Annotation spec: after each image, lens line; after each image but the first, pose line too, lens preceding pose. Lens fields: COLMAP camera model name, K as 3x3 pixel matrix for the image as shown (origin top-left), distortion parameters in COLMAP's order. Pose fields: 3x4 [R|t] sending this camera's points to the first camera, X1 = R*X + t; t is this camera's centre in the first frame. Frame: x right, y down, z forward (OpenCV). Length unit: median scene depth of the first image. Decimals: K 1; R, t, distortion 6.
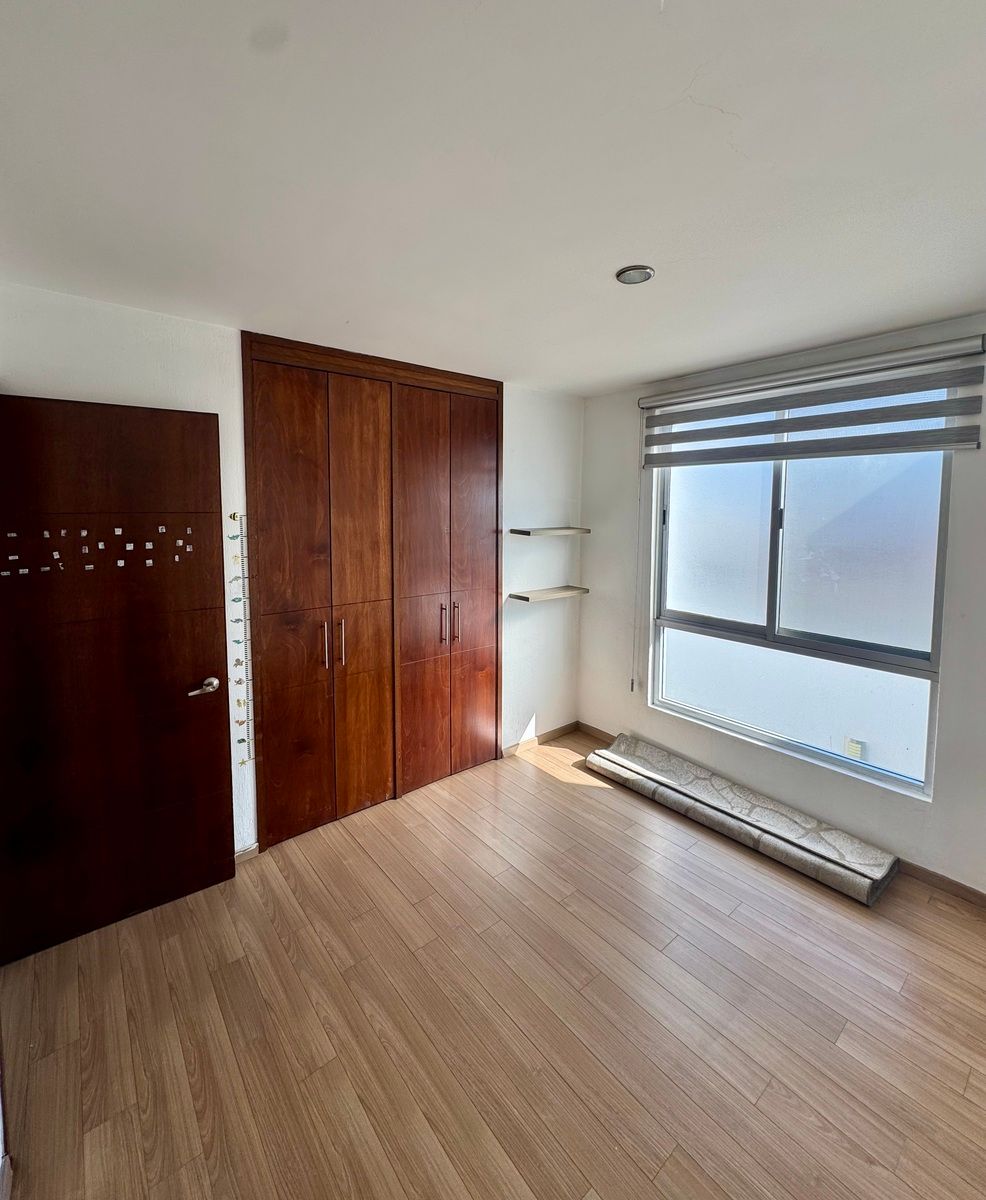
lens RADIAL K [[516.5, 0, 494.6], [0, 516.5, 599.6], [0, 0, 1]] dist [-0.002042, 0.000894]
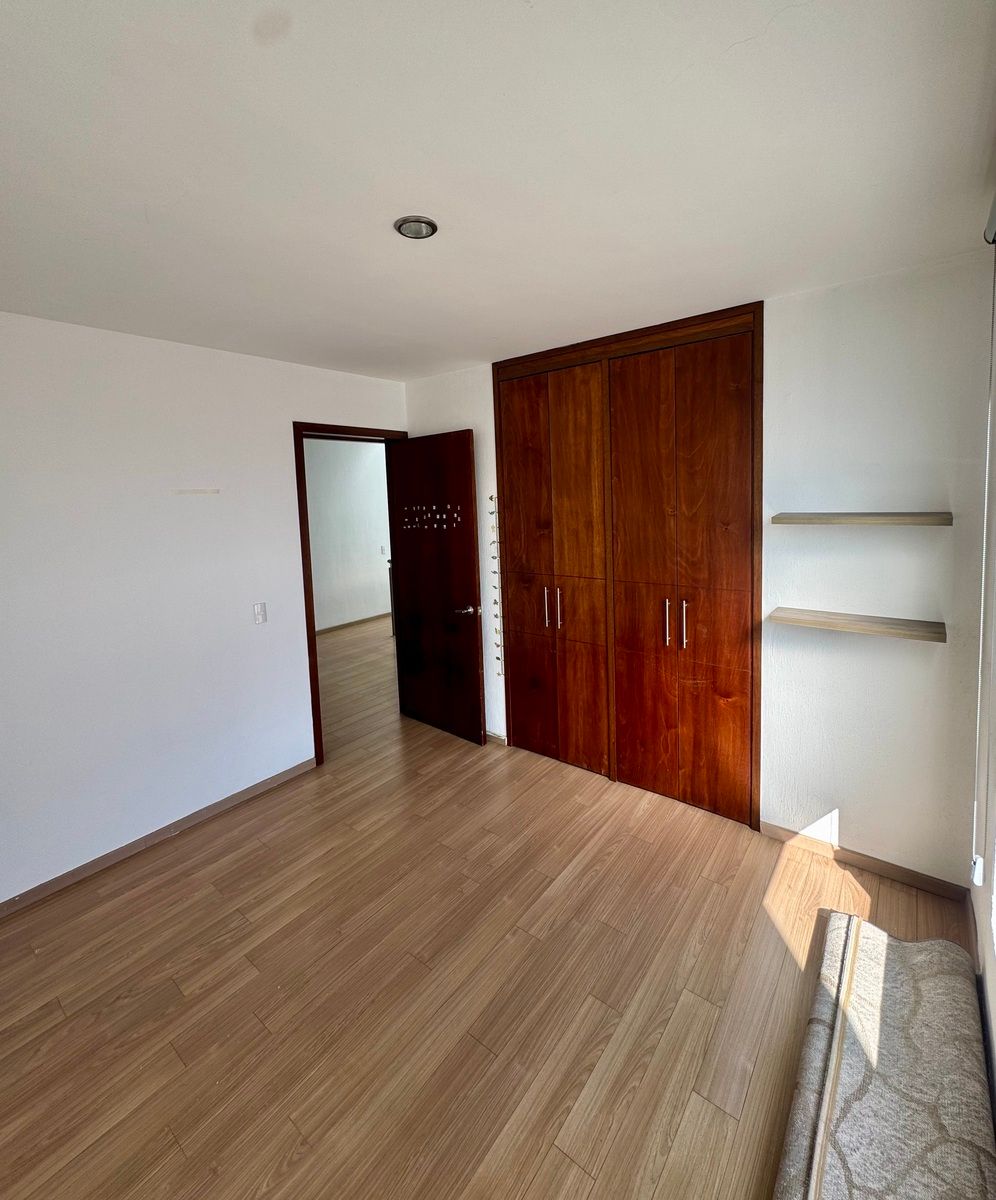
lens RADIAL K [[516.5, 0, 496.6], [0, 516.5, 592.9], [0, 0, 1]] dist [-0.002042, 0.000894]
pose [[0.216298, 0.178849, -0.959806, 0.785835], [-0.137669, 0.978843, 0.151372, -0.107246], [0.966572, 0.099394, 0.236344, 0.615057]]
